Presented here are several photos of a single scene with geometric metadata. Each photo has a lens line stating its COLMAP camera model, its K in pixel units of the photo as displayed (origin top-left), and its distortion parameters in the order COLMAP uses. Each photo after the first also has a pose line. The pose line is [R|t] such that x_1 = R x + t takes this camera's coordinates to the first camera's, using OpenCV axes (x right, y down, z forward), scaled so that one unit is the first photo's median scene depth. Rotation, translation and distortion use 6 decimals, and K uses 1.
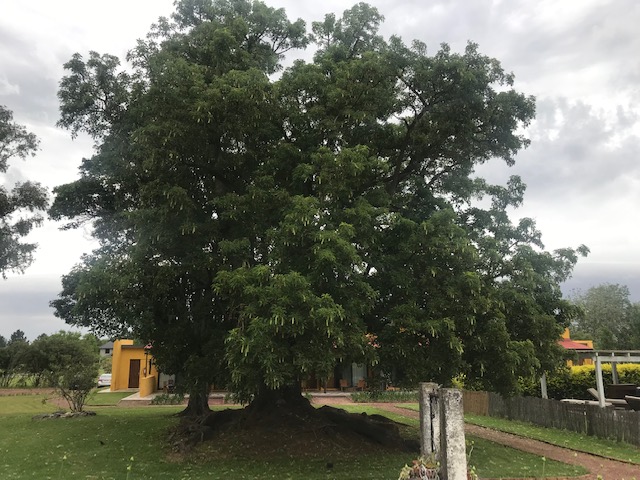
lens RADIAL K [[530.4, 0, 322.6], [0, 530.4, 236.5], [0, 0, 1]] dist [0.035953, -0.005616]
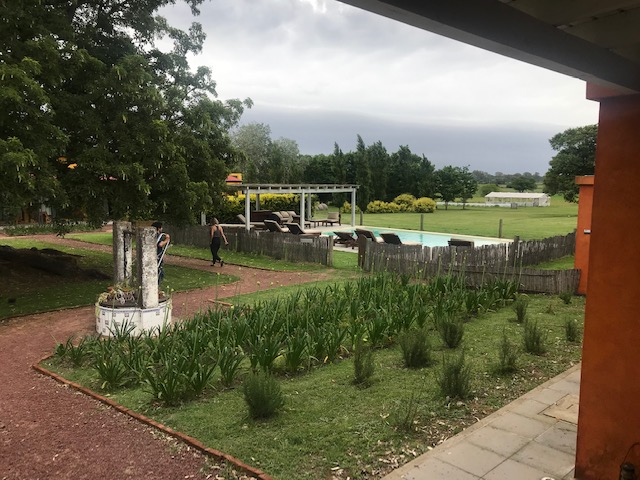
lens RADIAL K [[530.4, 0, 322.6], [0, 530.4, 236.5], [0, 0, 1]] dist [0.035953, -0.005616]
pose [[0.813228, -0.056020, 0.579243, -0.067835], [-0.130632, 0.952381, 0.275508, -0.036627], [-0.567094, -0.299719, 0.767185, -0.066565]]
